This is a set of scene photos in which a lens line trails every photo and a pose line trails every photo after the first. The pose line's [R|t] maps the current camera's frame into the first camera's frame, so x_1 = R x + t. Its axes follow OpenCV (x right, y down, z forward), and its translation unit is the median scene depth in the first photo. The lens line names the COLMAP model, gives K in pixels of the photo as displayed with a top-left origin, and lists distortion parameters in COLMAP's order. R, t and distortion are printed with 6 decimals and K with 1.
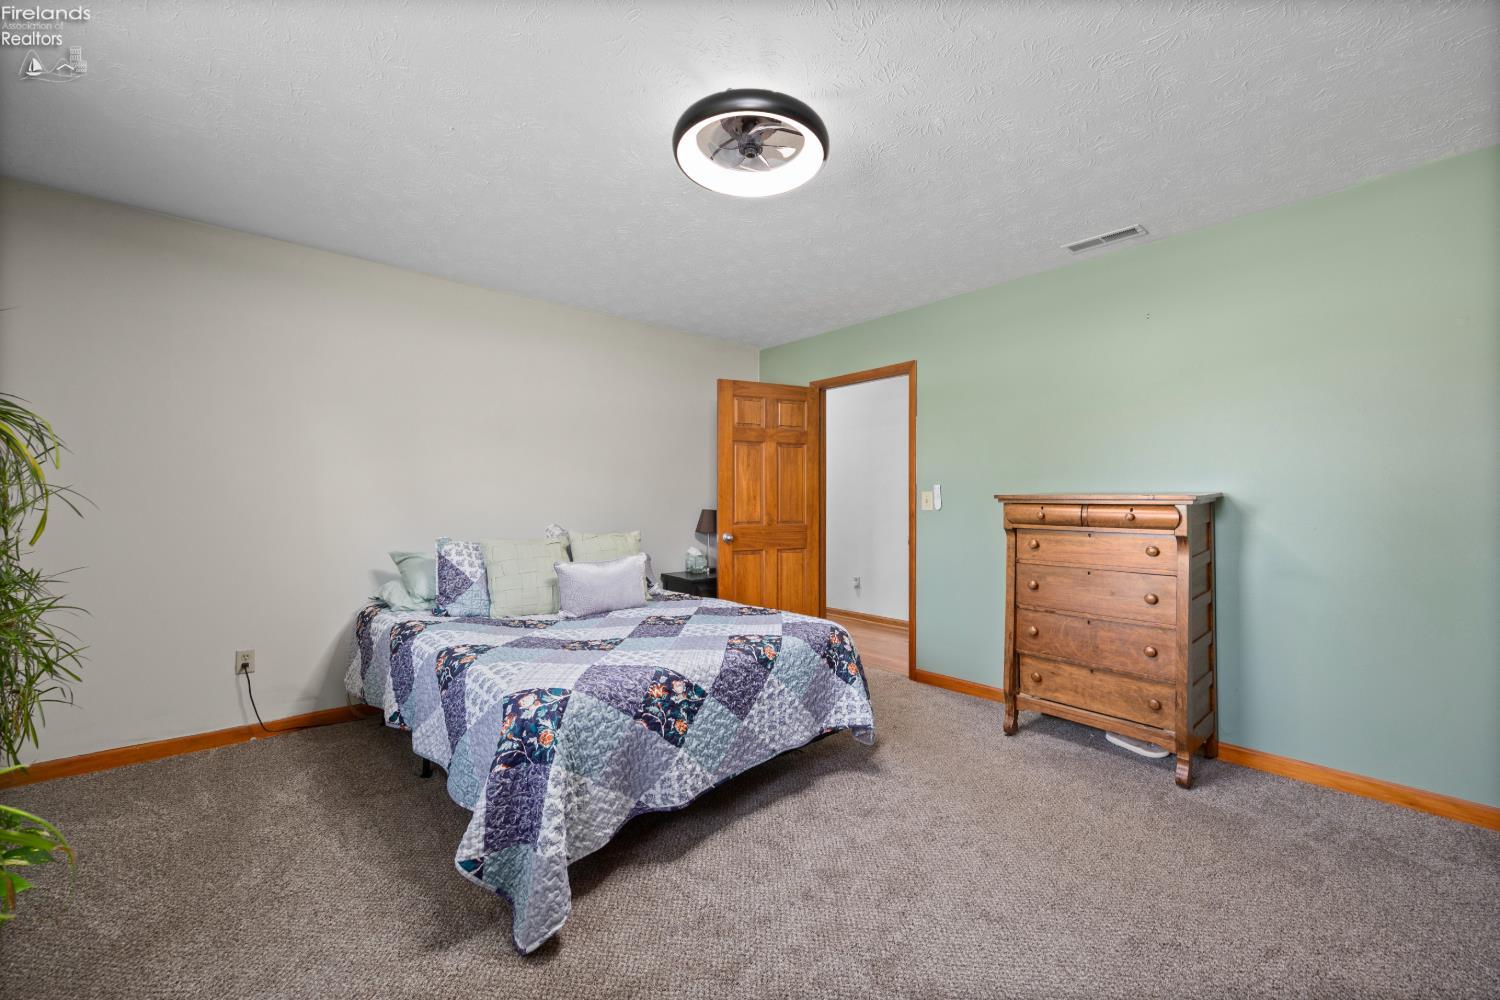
lens RADIAL K [[580.4, 0, 748.1], [0, 580.4, 497.7], [0, 0, 1]] dist [0.000117, -0.000065]
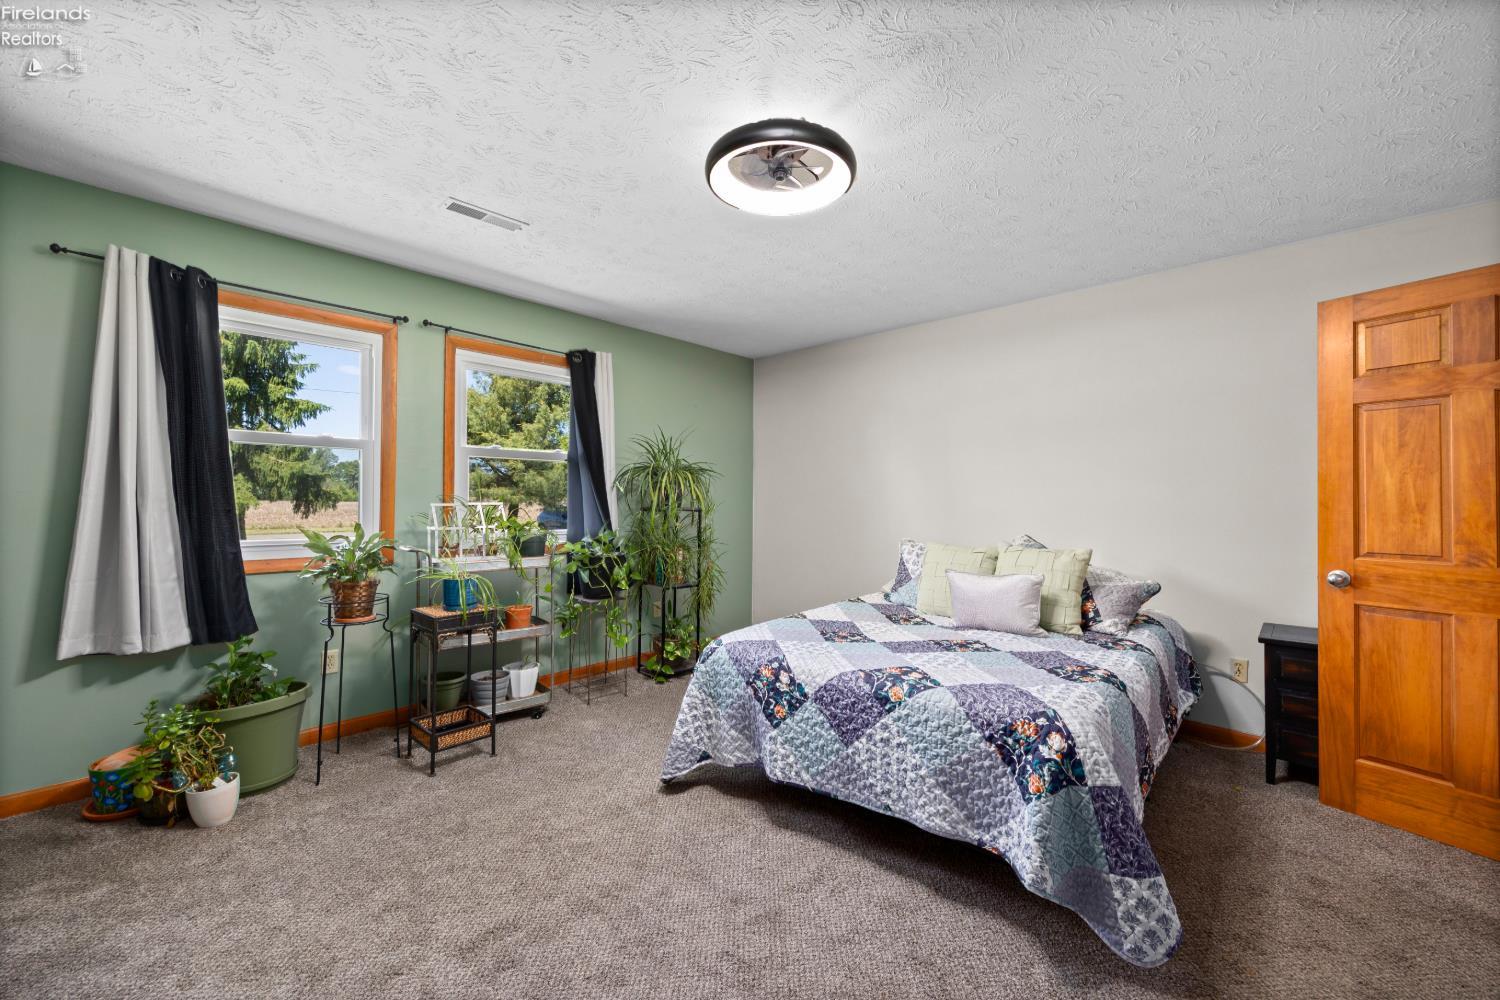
lens RADIAL K [[580.4, 0, 748.1], [0, 580.4, 497.7], [0, 0, 1]] dist [0.000117, -0.000065]
pose [[0.125203, -0.004318, -0.992122, 0.933178], [0.001894, 0.999990, -0.004113, -0.017135], [0.992129, -0.001364, 0.125210, 0.743721]]
